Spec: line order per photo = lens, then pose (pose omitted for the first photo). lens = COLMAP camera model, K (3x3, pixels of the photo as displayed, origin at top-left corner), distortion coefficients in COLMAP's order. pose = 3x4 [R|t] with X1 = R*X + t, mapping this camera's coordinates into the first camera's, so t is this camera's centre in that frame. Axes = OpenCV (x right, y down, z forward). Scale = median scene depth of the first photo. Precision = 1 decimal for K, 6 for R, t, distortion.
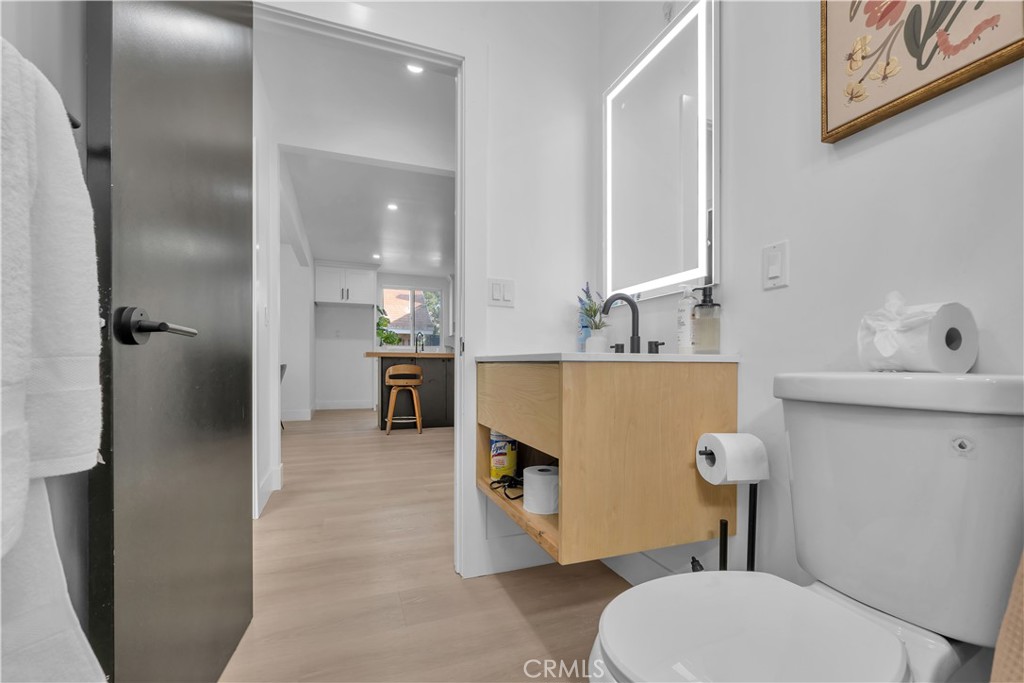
lens RADIAL K [[440.3, 0, 510.1], [0, 440.3, 366.9], [0, 0, 1]] dist [-0.000972, 0.000037]
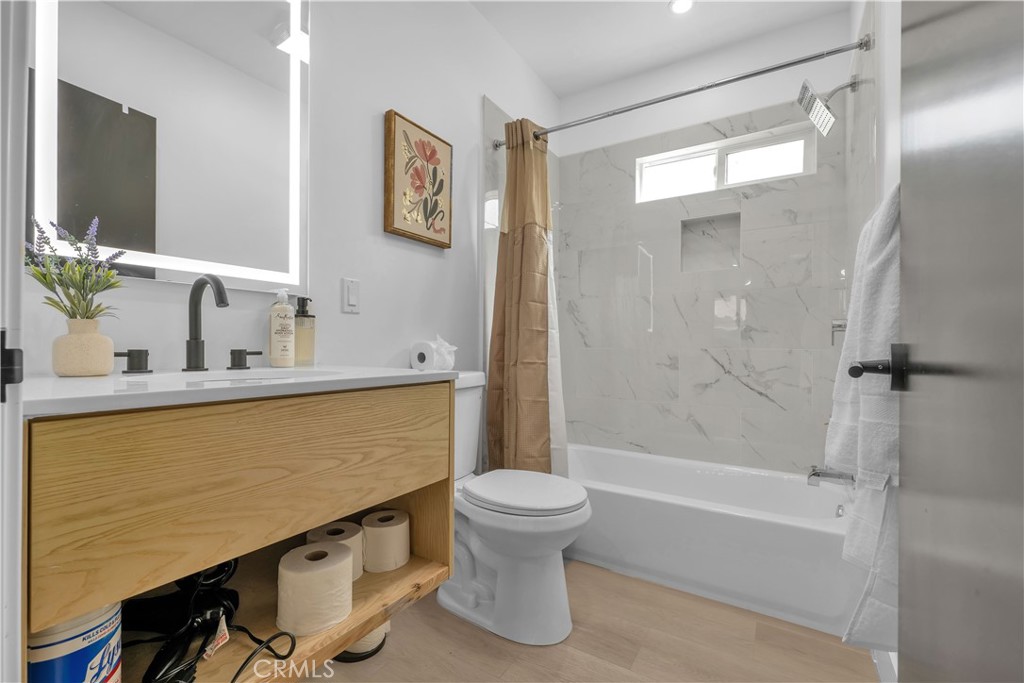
lens RADIAL K [[440.3, 0, 502.6], [0, 440.3, 344.1], [0, 0, 1]] dist [-0.000972, 0.000037]
pose [[-0.595880, 0.001572, 0.803072, -0.696712], [0.000992, 0.999999, -0.001222, -0.085045], [-0.803073, 0.000068, -0.595881, 1.395417]]
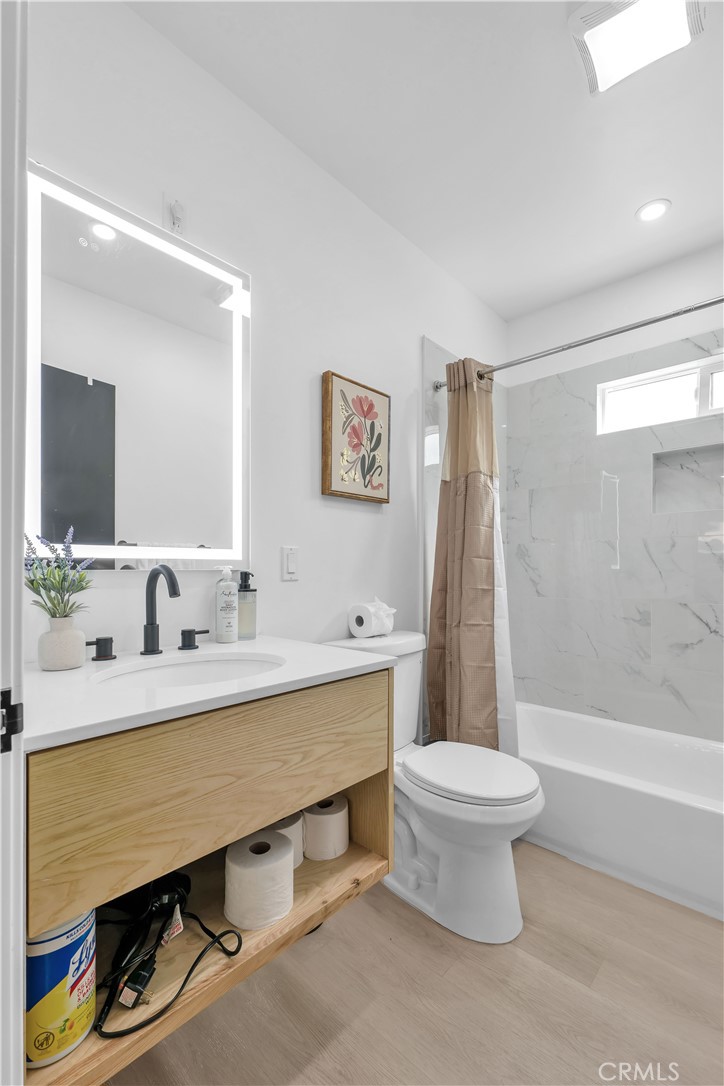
lens RADIAL K [[467.0, 0, 359.3], [0, 467.0, 564.7], [0, 0, 1]] dist [-0.000972, 0.000037]
pose [[-0.440608, 0.003465, 0.897693, -0.715385], [0.004984, 0.999987, -0.001414, -0.220479], [-0.897686, 0.003851, -0.440620, 1.404984]]
